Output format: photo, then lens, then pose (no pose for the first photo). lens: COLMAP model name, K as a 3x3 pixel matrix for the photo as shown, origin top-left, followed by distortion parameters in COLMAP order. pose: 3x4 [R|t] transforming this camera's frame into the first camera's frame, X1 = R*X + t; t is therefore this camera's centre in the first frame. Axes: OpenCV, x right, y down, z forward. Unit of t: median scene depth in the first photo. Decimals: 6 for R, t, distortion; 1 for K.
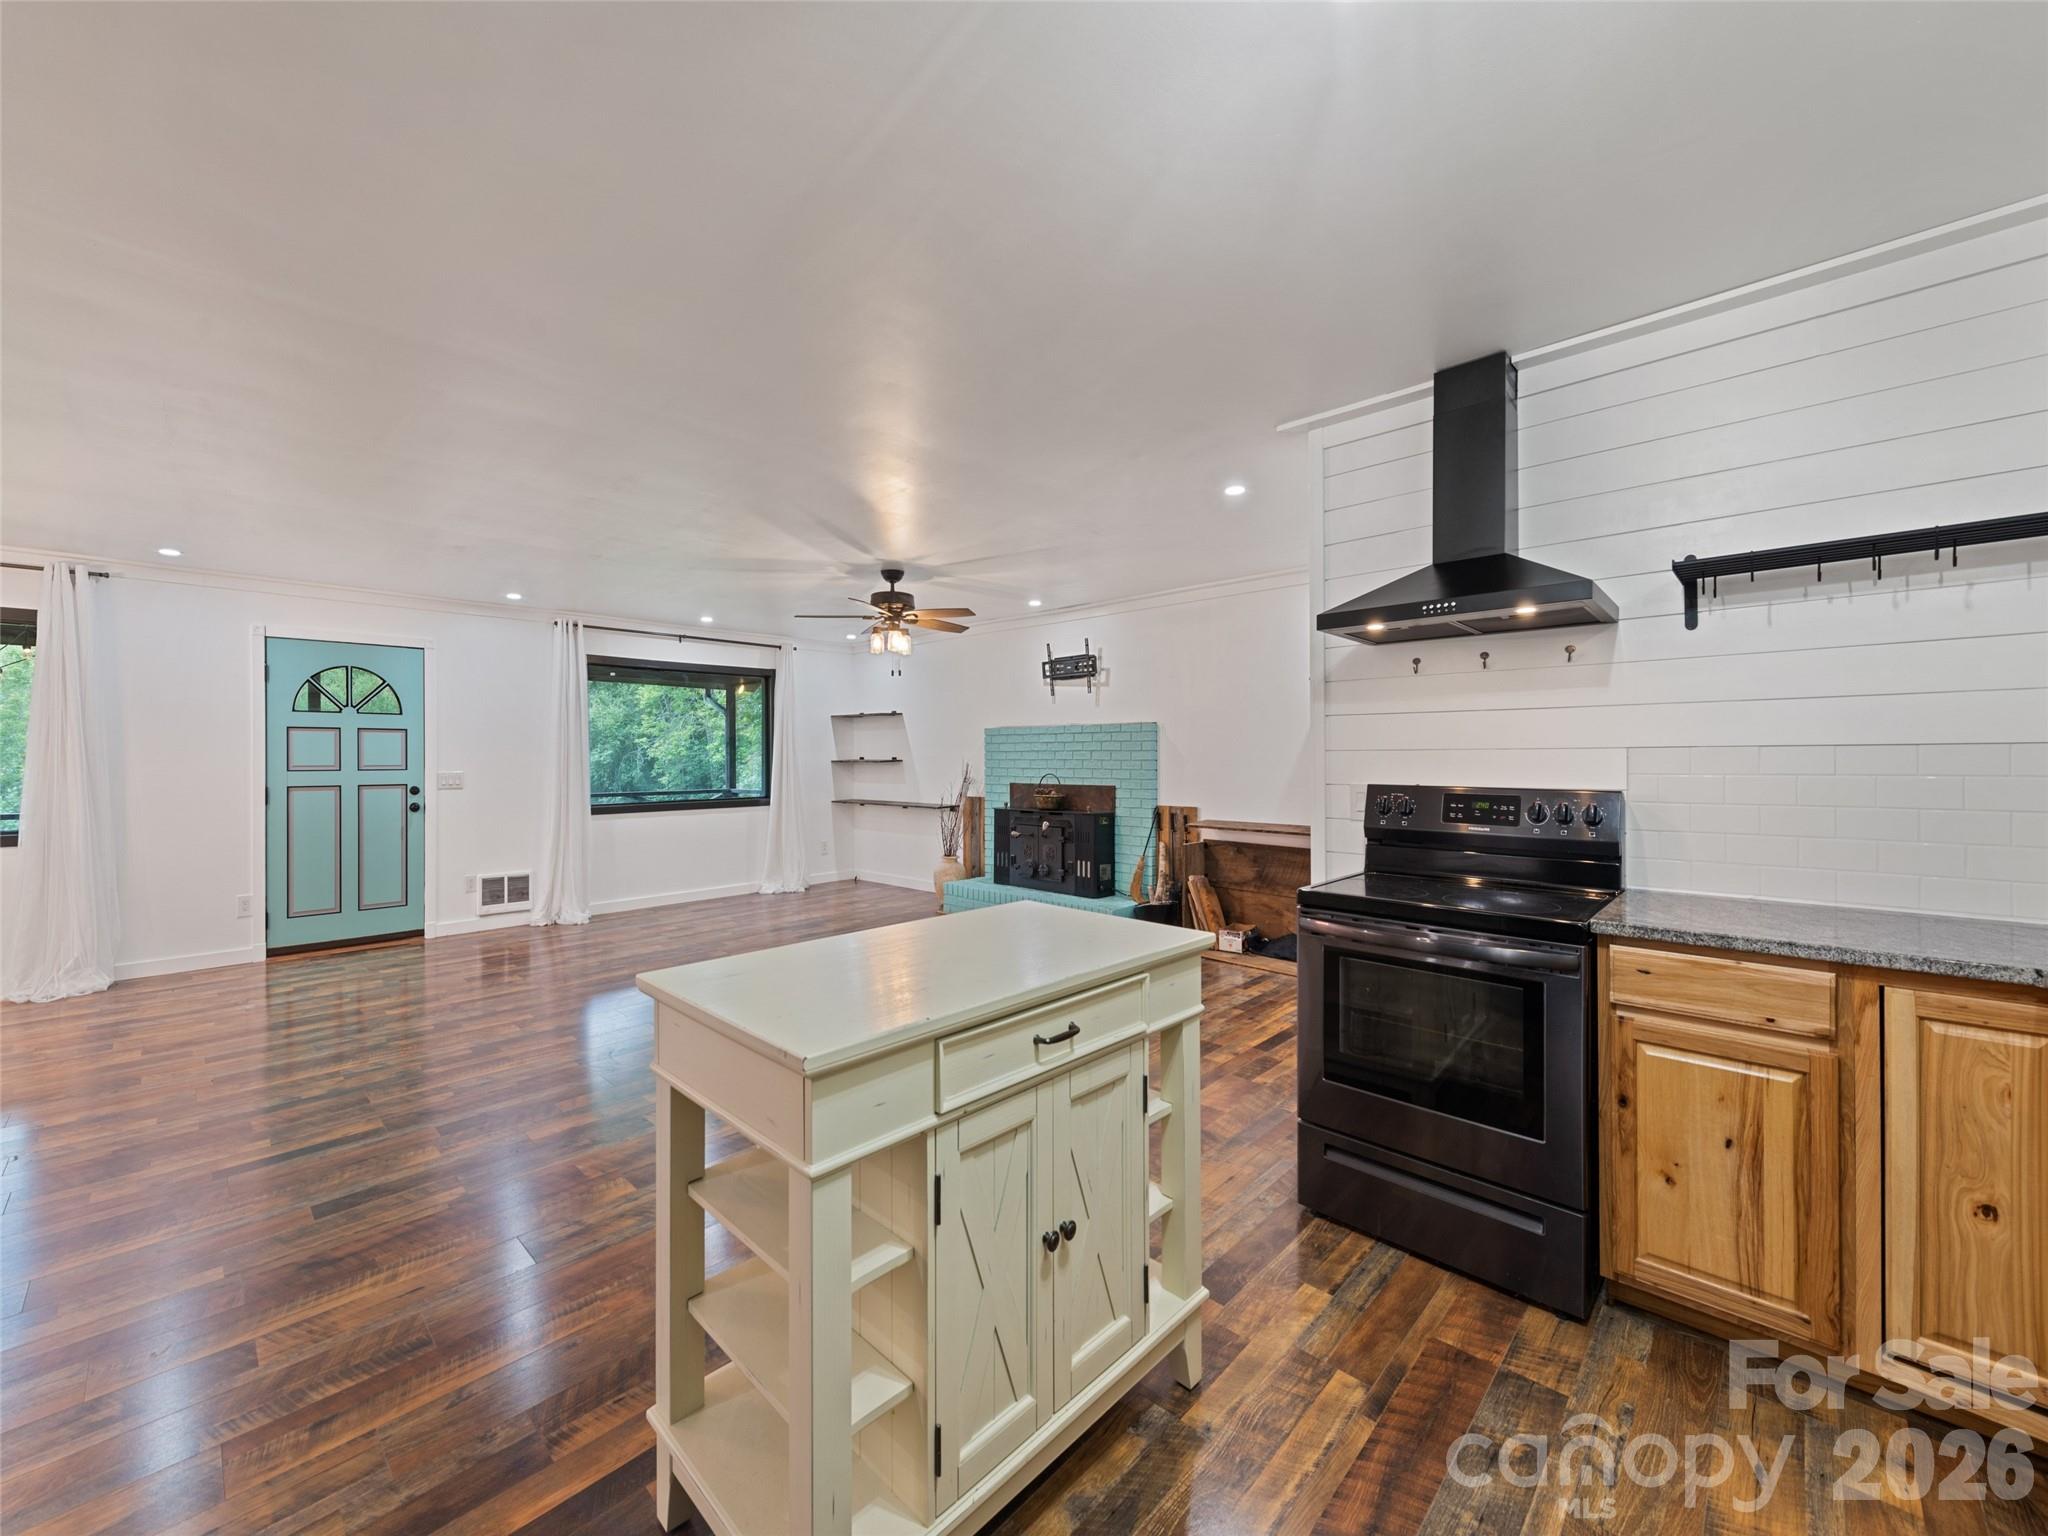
lens RADIAL K [[809.6, 0, 1015.4], [0, 809.6, 754.8], [0, 0, 1]] dist [0.015846, -0.005008]
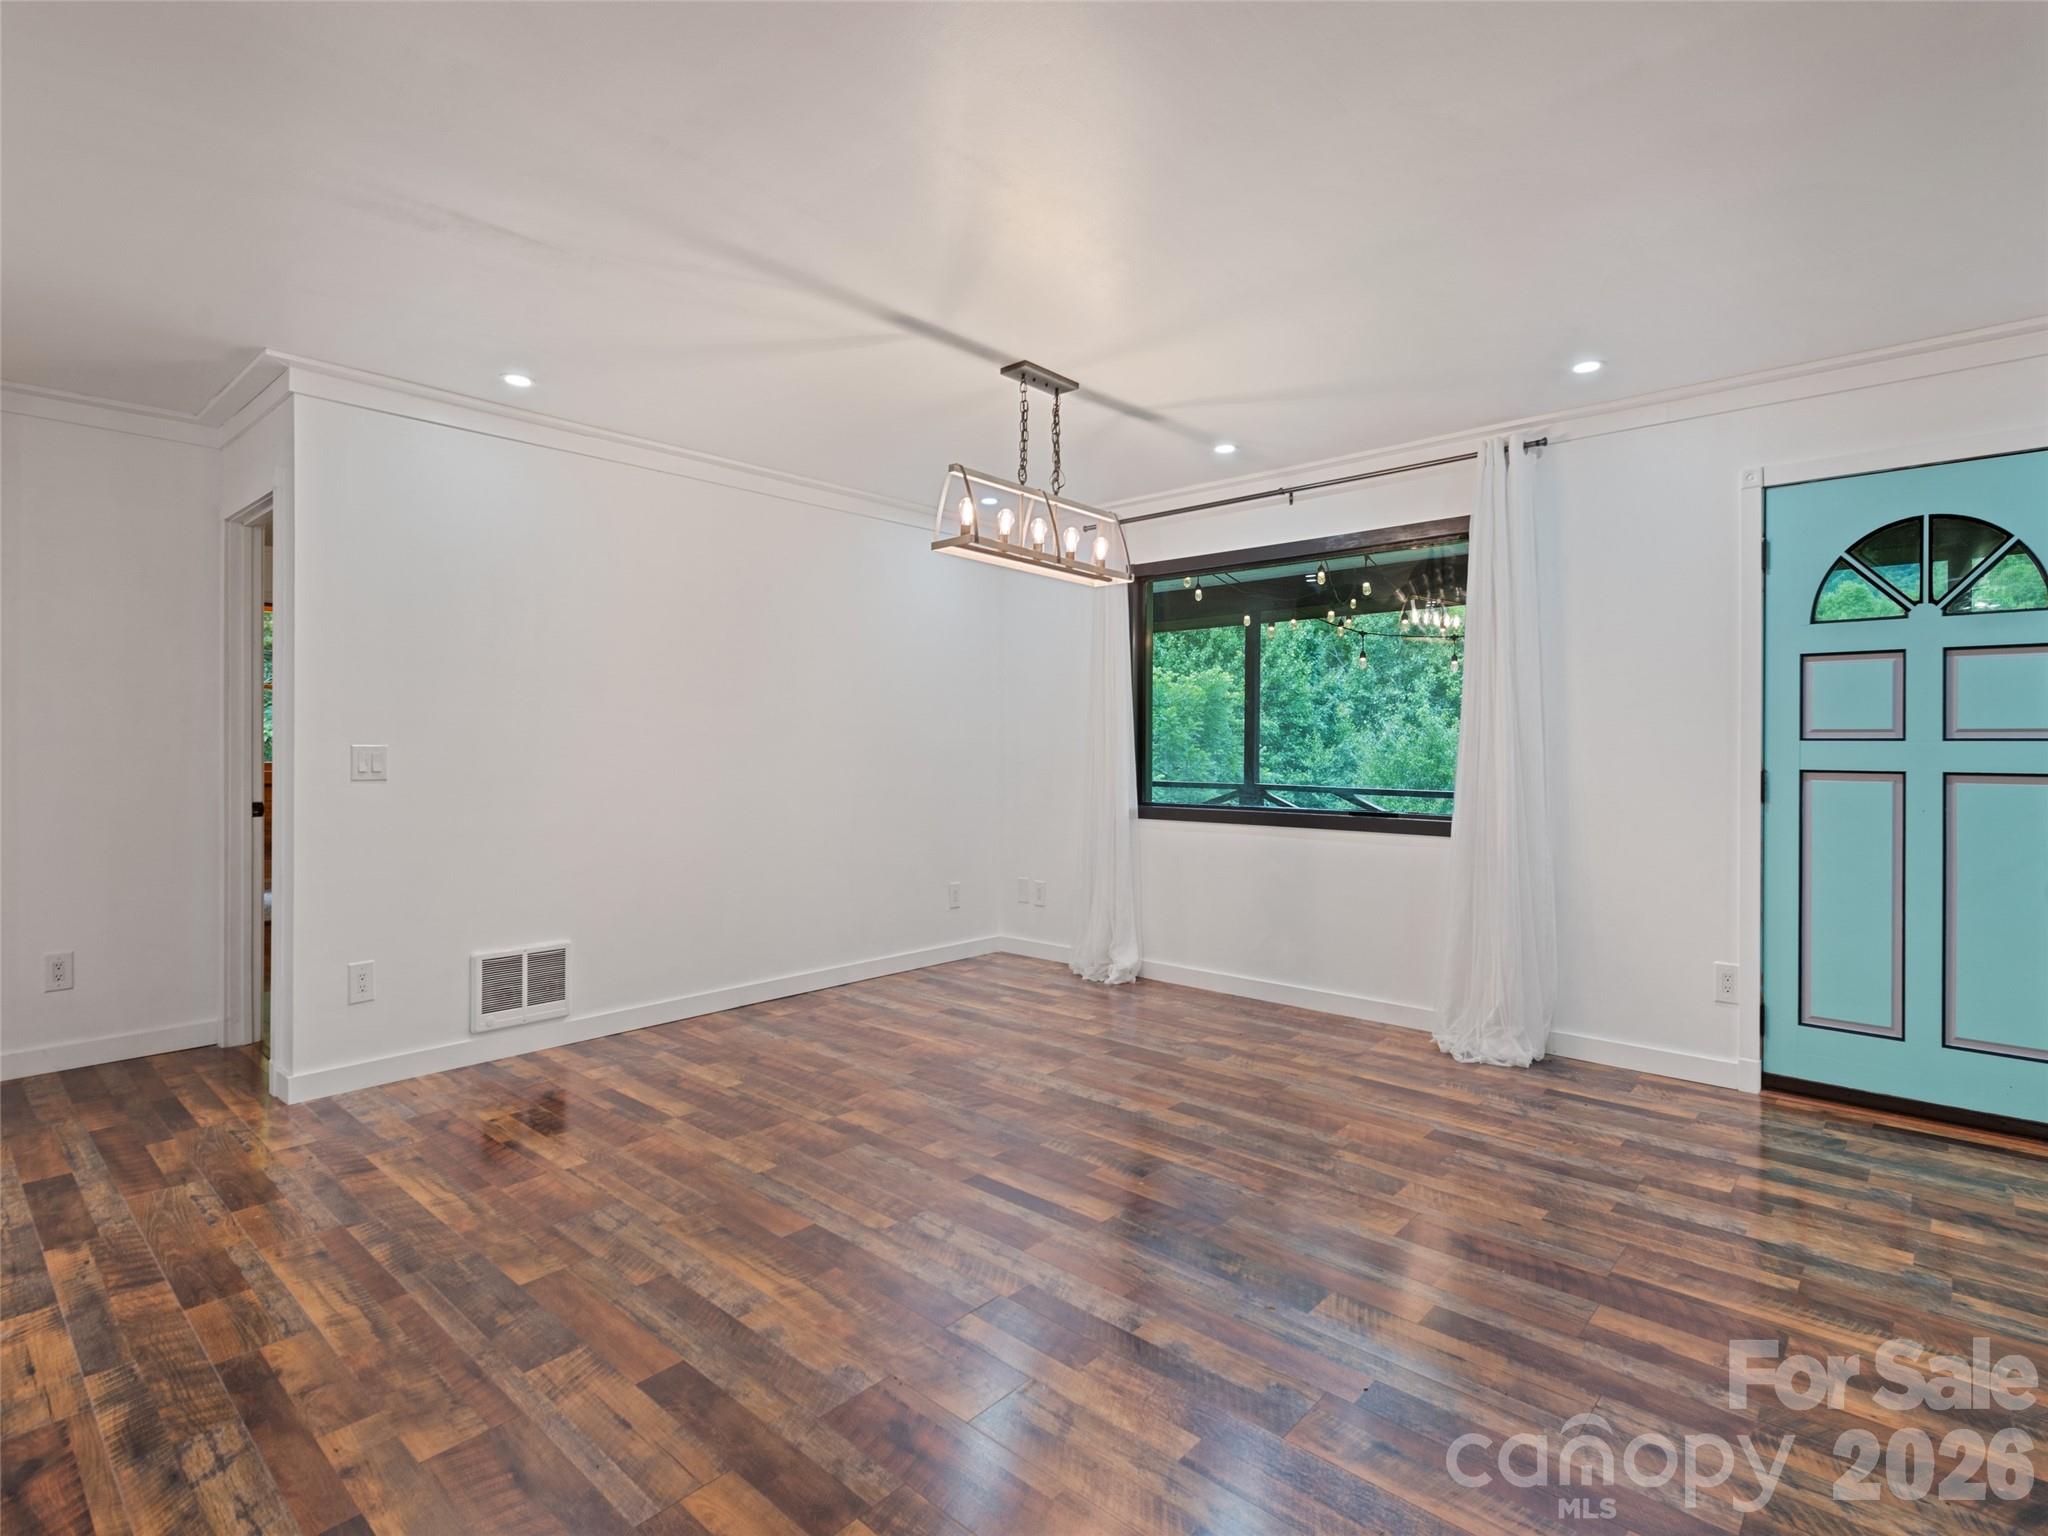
lens RADIAL K [[1023.9, 0, 1016.6], [0, 1023.9, 748.7], [0, 0, 1]] dist [0.009958, -0.002184]
pose [[0.027686, 0.008482, -0.999581, -0.251757], [-0.001120, 0.999964, 0.008455, 0.020043], [0.999616, 0.000886, 0.027694, 0.483312]]
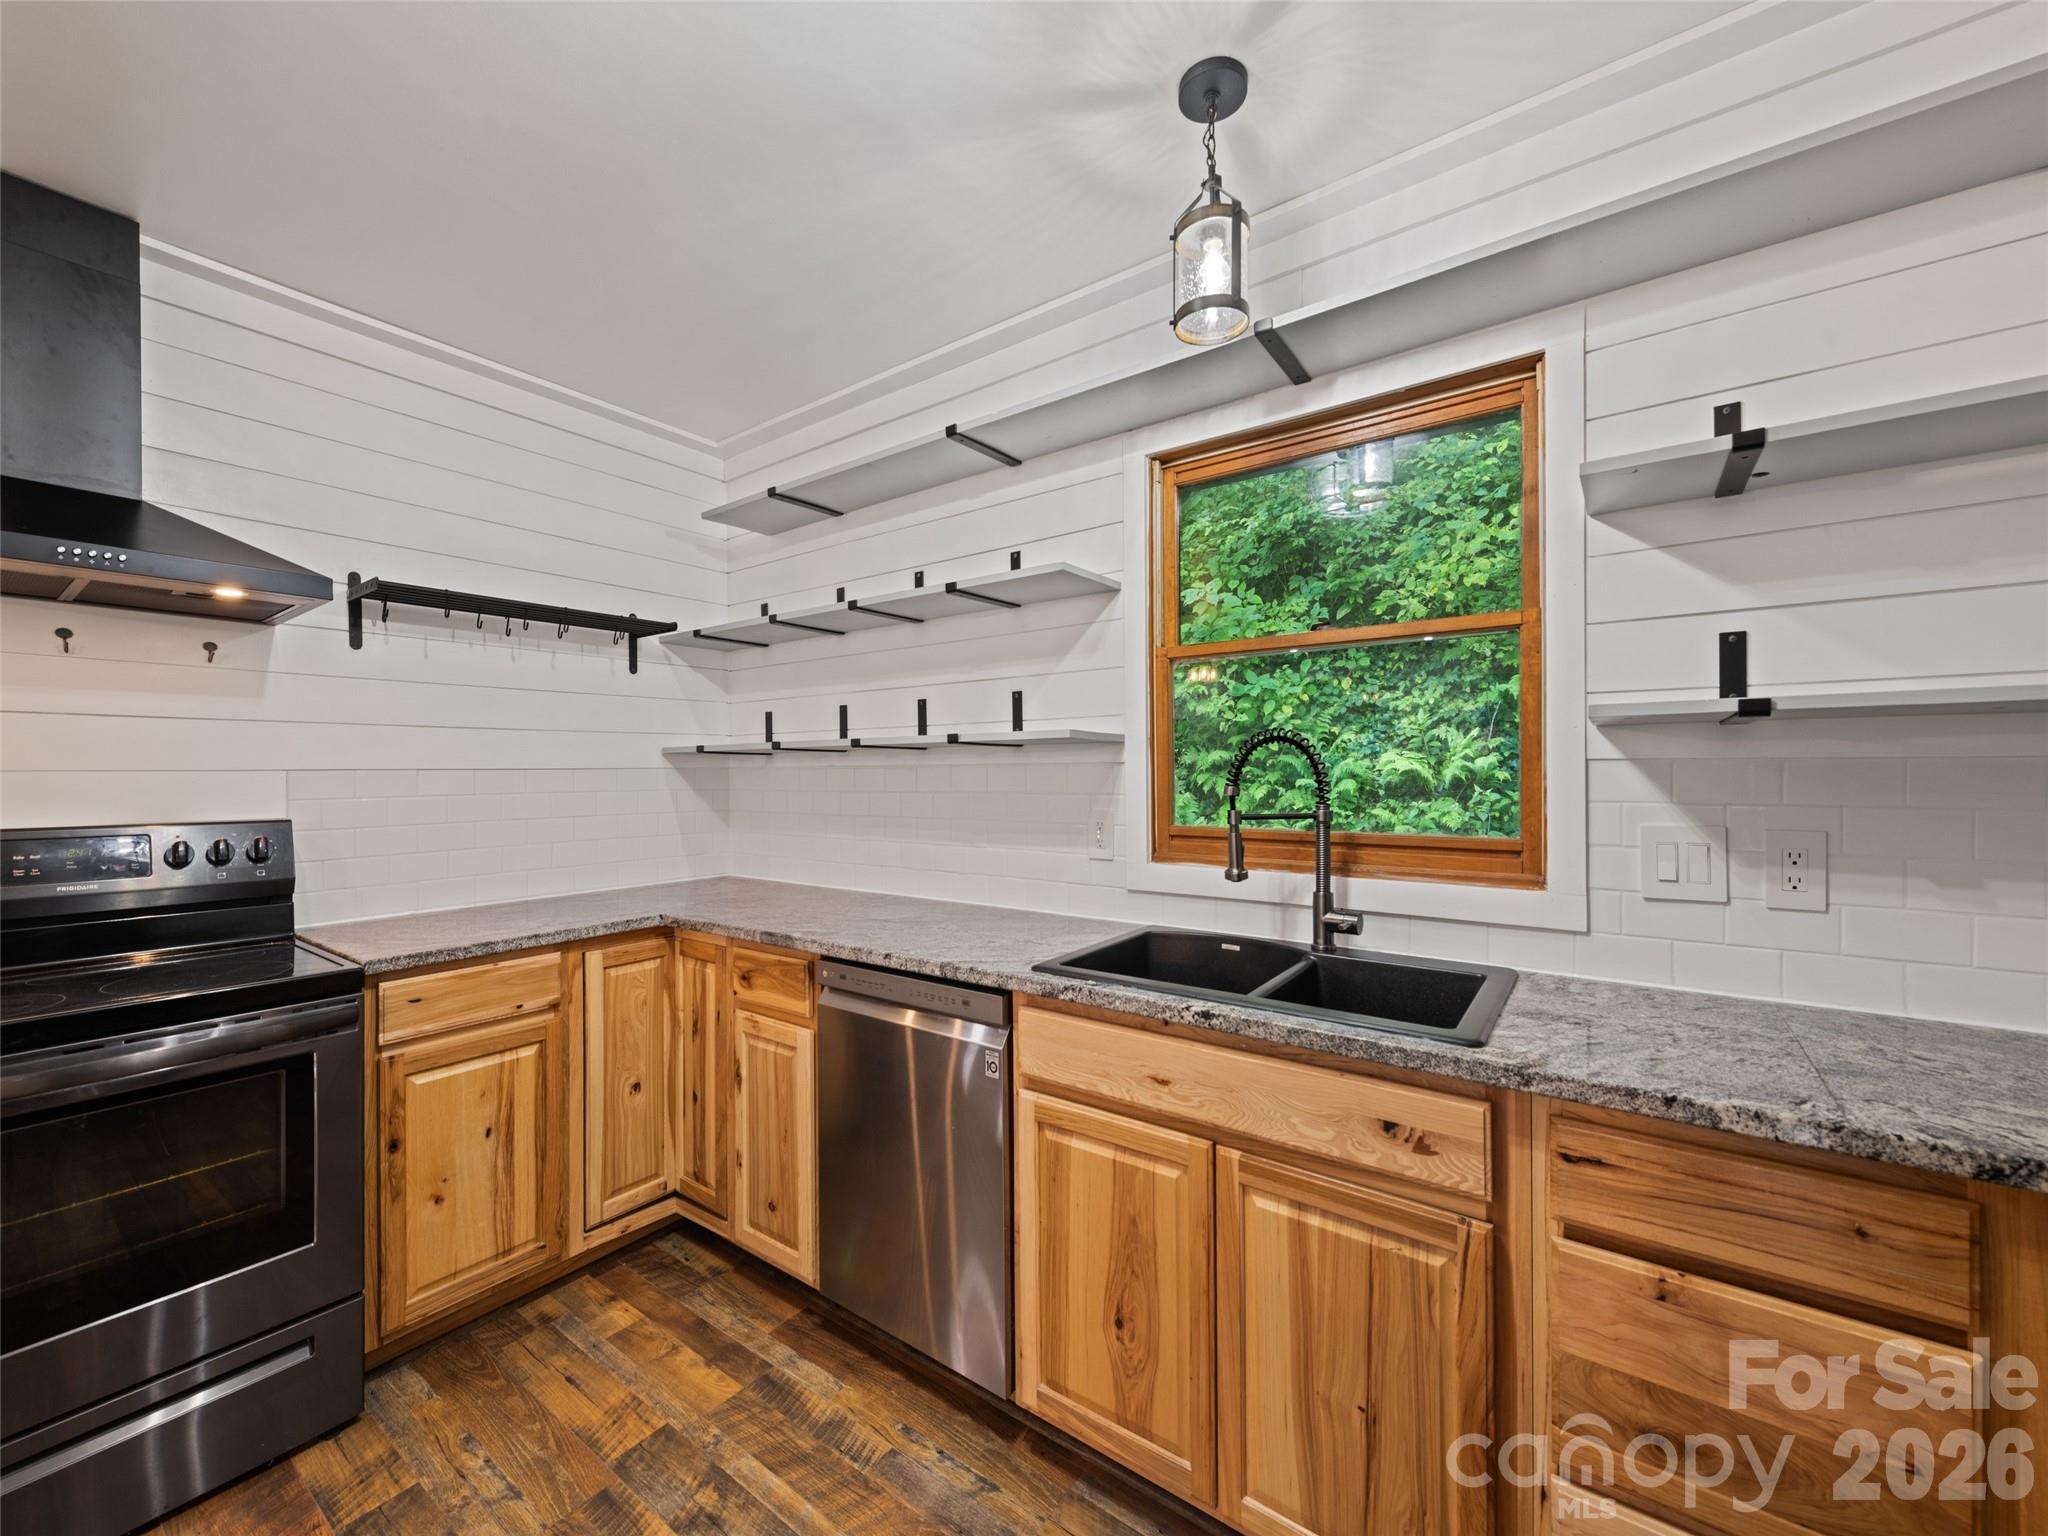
lens RADIAL K [[810.1, 0, 1028.9], [0, 810.1, 777.1], [0, 0, 1]] dist [0.010821, -0.003668]
pose [[-0.131089, -0.001937, 0.991369, -0.096925], [0.006541, 0.999975, 0.002819, 0.000739], [-0.991349, 0.006854, -0.131073, 0.137494]]
